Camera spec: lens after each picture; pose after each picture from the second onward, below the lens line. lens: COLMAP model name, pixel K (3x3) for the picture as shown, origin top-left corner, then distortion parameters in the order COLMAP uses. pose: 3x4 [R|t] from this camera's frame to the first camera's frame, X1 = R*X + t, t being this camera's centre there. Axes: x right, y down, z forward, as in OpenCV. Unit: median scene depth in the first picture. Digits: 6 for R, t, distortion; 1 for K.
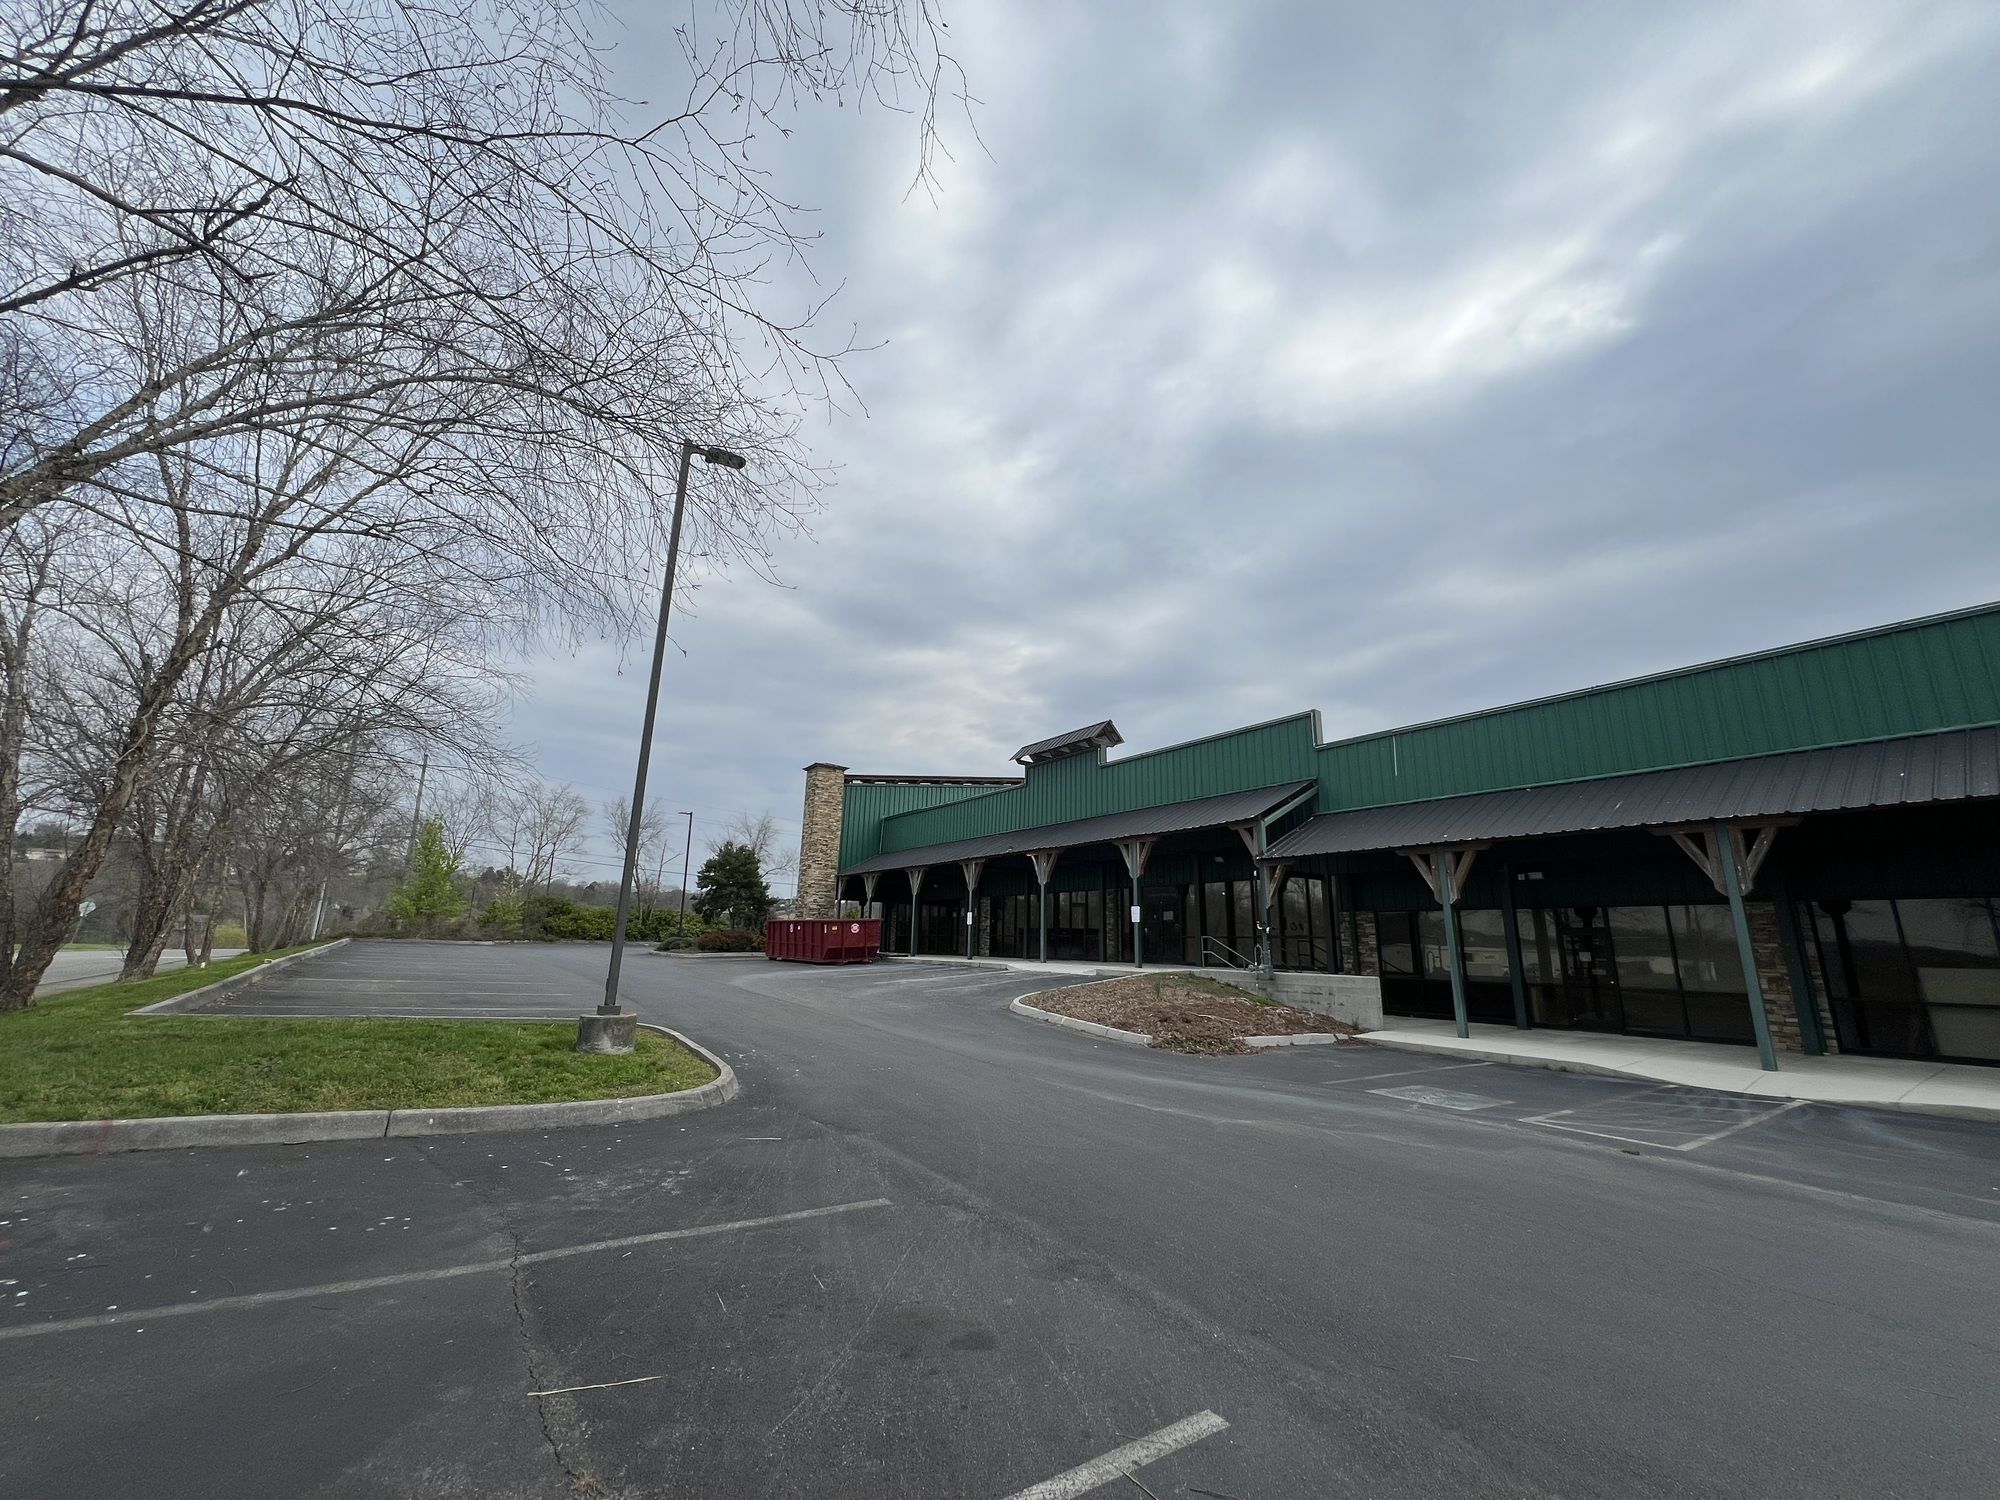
lens RADIAL K [[805.9, 0, 1007.5], [0, 805.9, 749.8], [0, 0, 1]] dist [-0.000334, -0.000370]
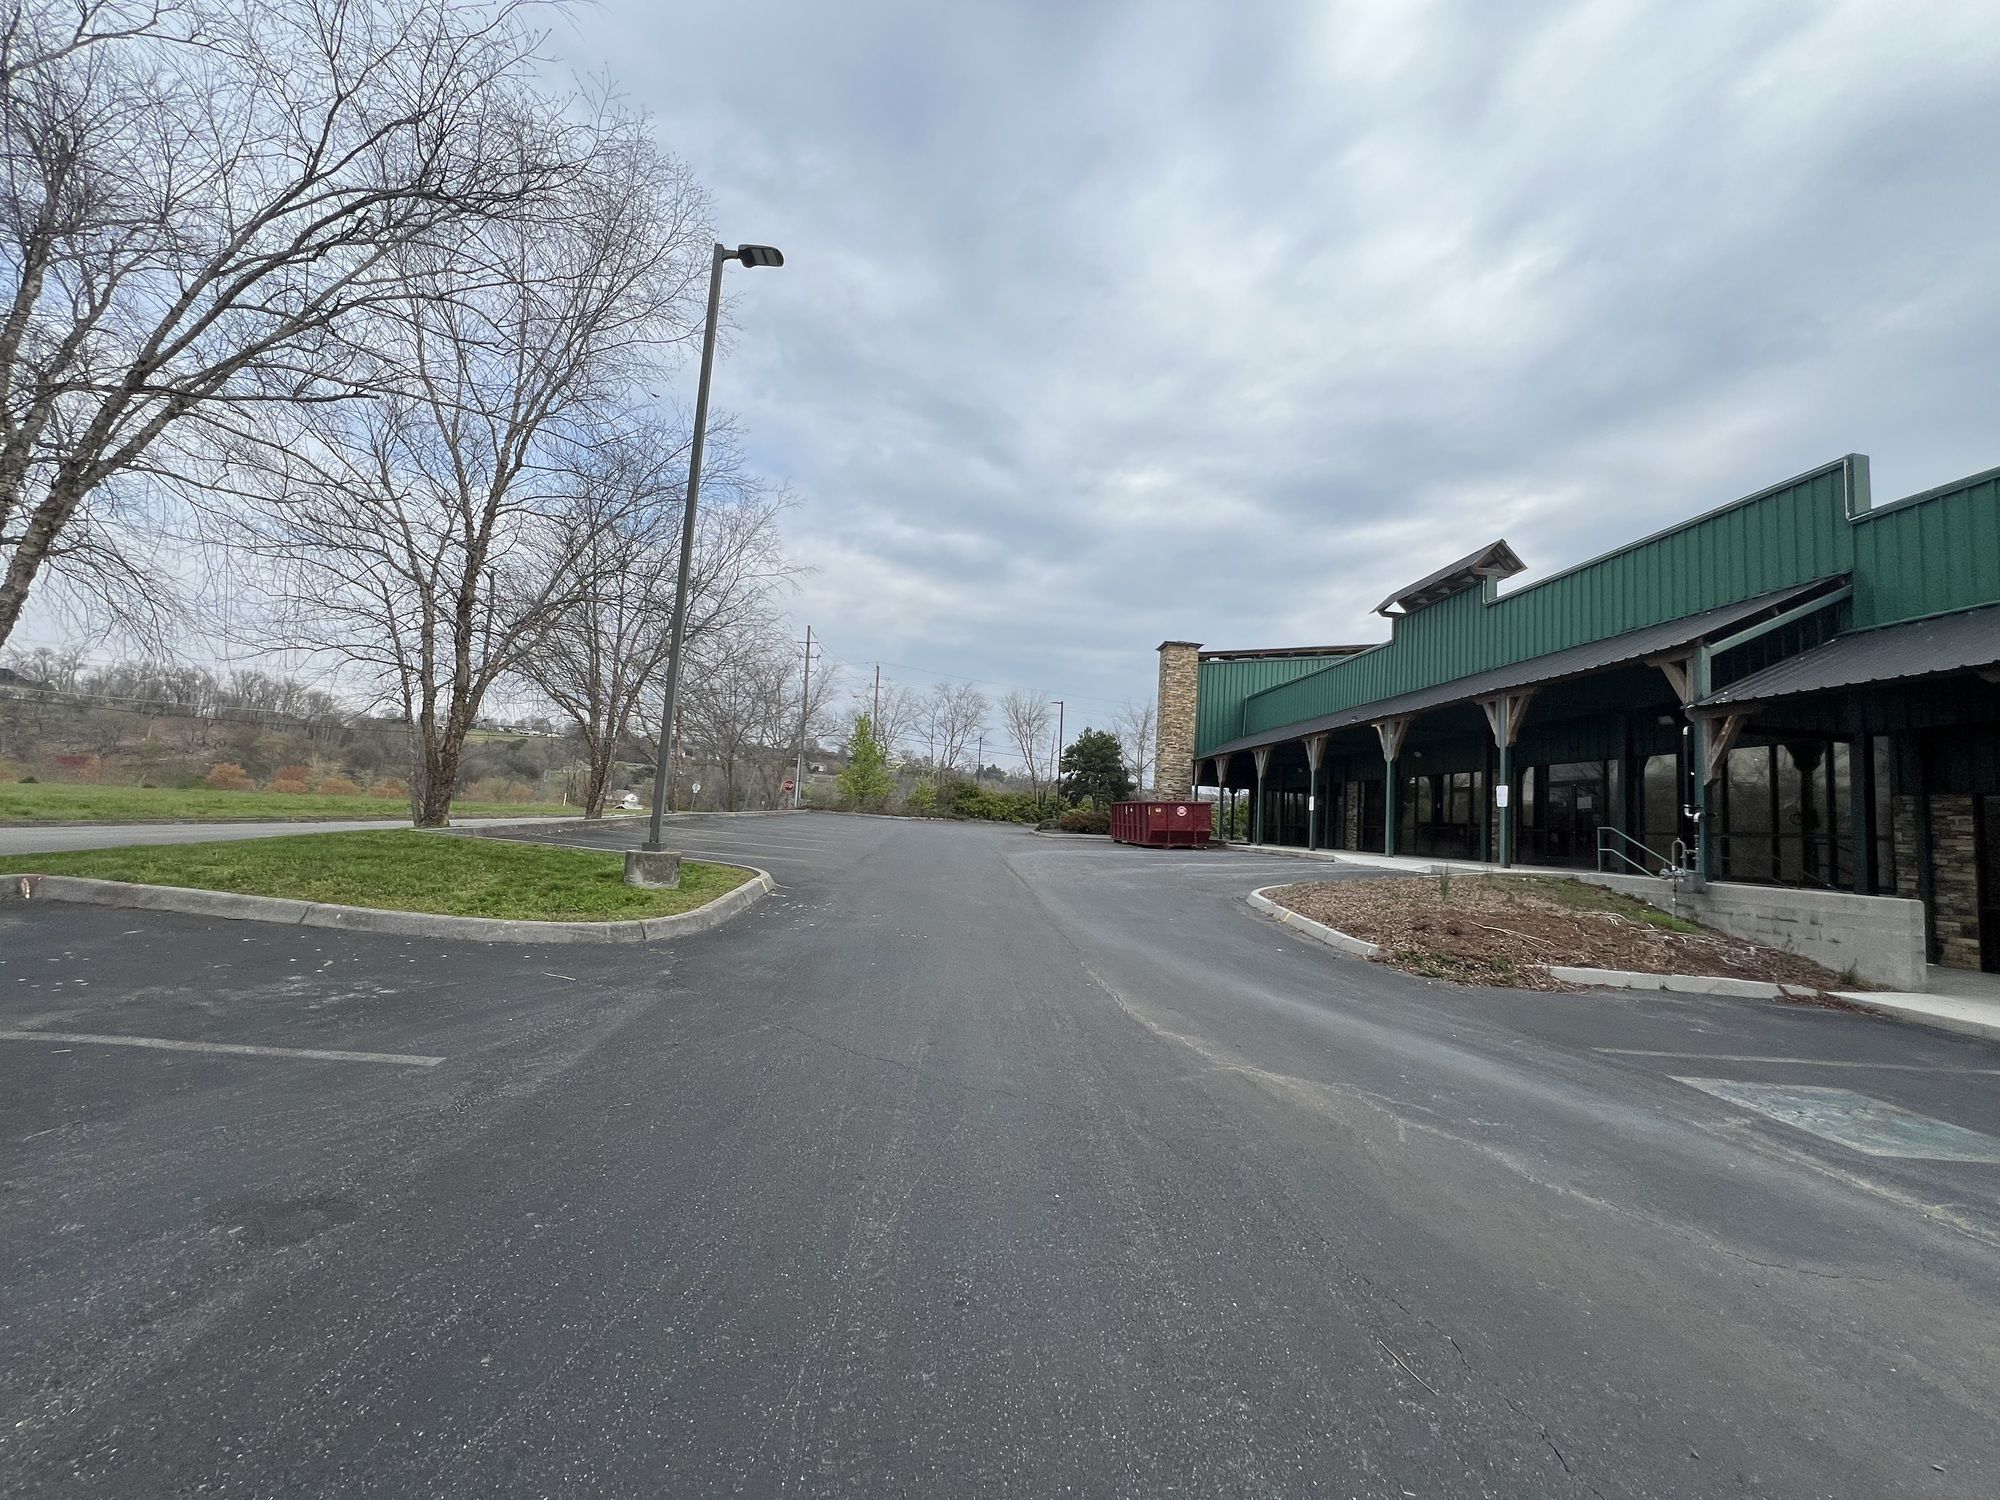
lens RADIAL K [[805.9, 0, 1004.3], [0, 805.9, 740.0], [0, 0, 1]] dist [-0.000334, -0.000370]
pose [[0.847129, -0.020208, -0.531004, 0.164918], [0.078790, 0.993008, 0.087906, 0.054756], [0.525515, -0.116305, 0.842798, 0.157596]]
